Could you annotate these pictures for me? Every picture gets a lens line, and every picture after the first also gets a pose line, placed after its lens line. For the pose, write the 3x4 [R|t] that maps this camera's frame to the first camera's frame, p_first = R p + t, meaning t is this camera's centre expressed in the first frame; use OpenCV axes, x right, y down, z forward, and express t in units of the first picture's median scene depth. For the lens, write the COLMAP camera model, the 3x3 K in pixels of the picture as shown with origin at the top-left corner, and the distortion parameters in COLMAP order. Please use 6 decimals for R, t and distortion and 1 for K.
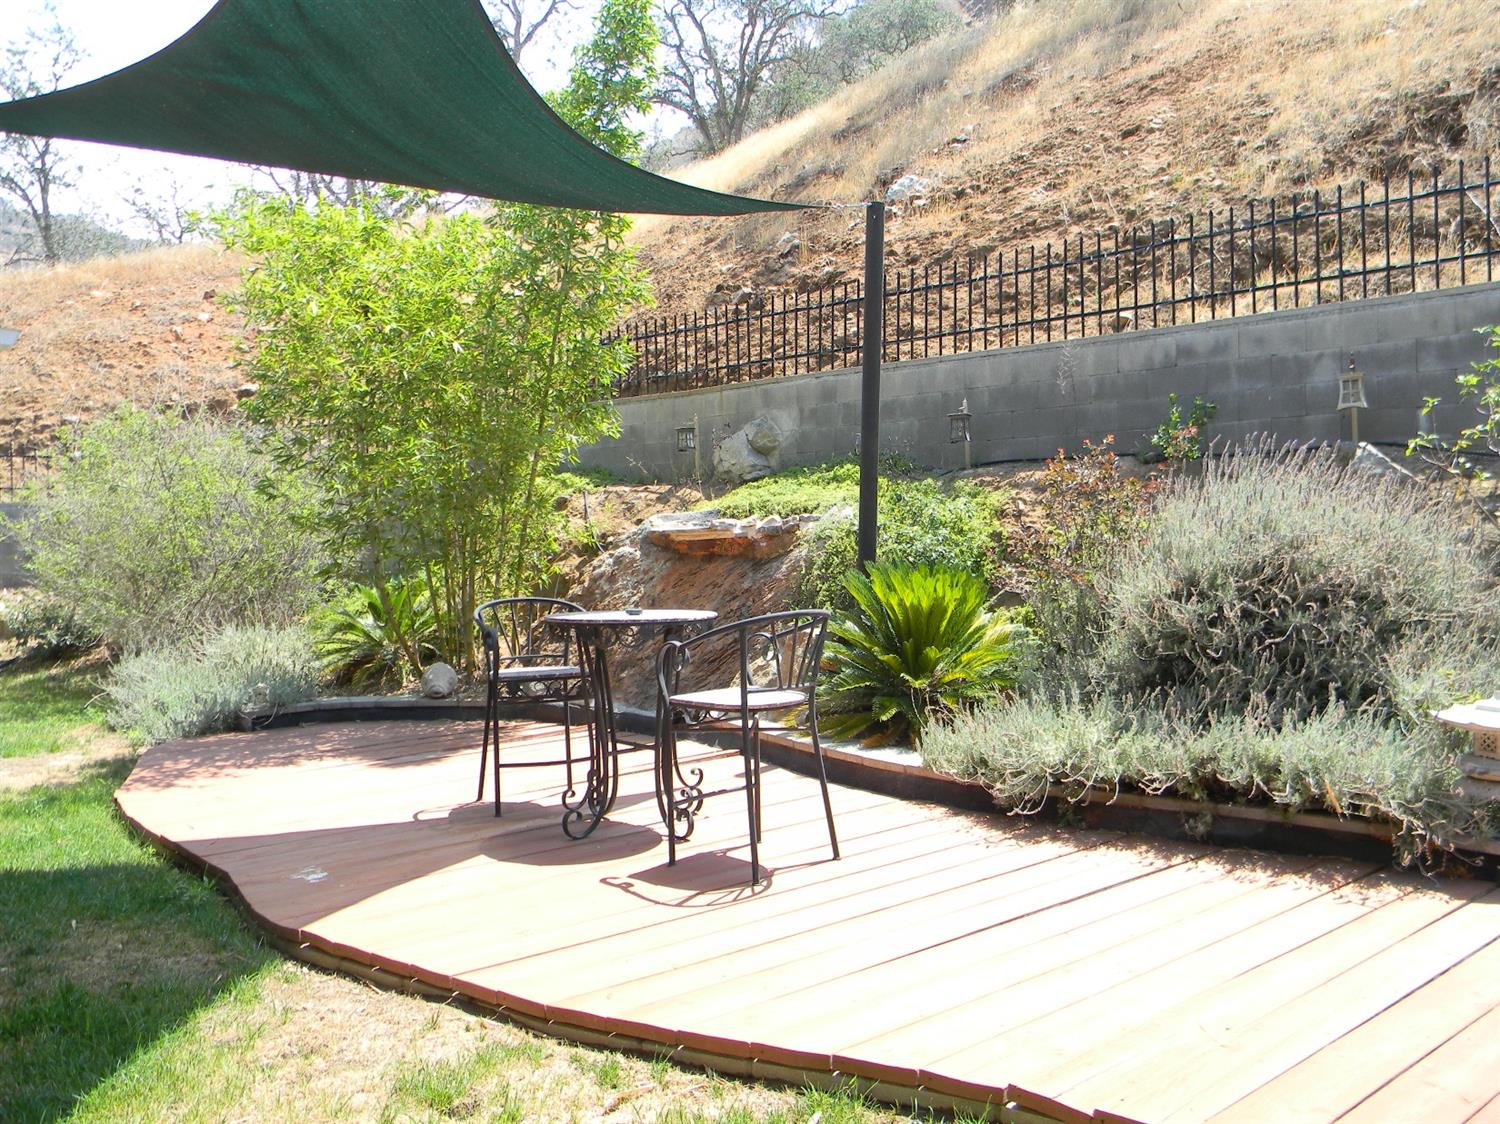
lens RADIAL K [[1208.9, 0, 750.0], [0, 1208.9, 562.0], [0, 0, 1]] dist [0.002115, -0.012438]
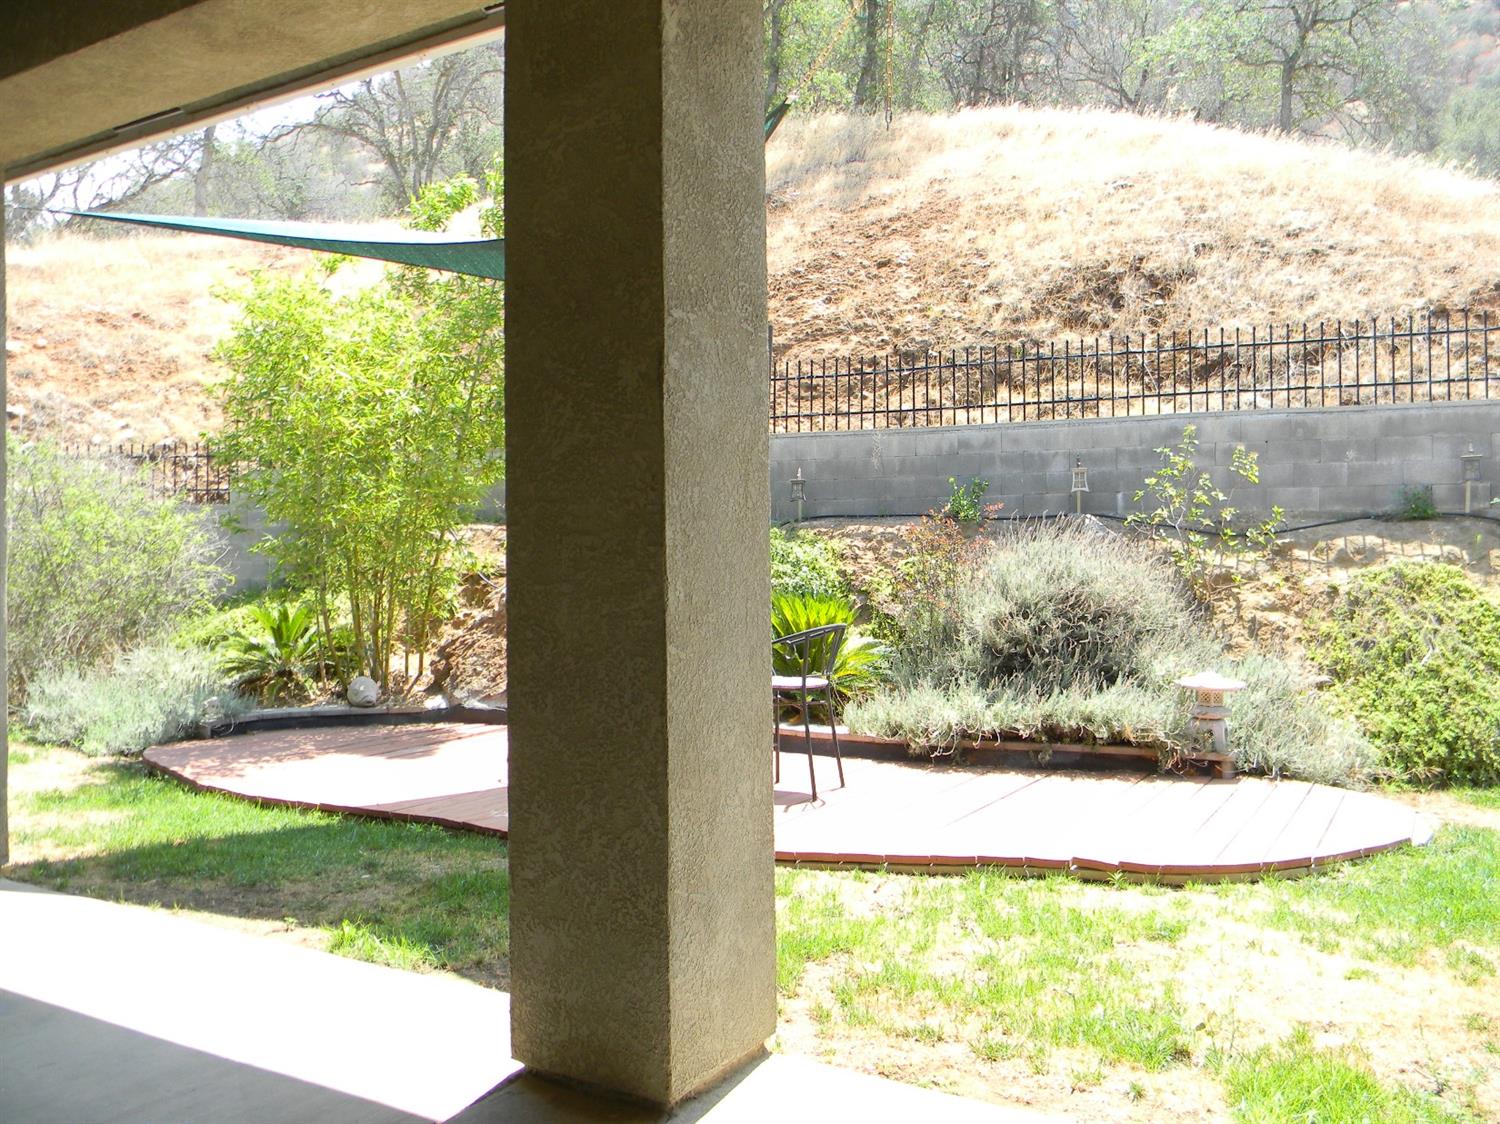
lens RADIAL K [[1208.9, 0, 750.0], [0, 1208.9, 562.0], [0, 0, 1]] dist [0.002115, -0.012438]
pose [[0.945891, 0.012340, 0.324251, -0.290384], [-0.005375, 0.999735, -0.022367, -0.002395], [-0.324441, 0.019414, 0.945707, -0.223116]]
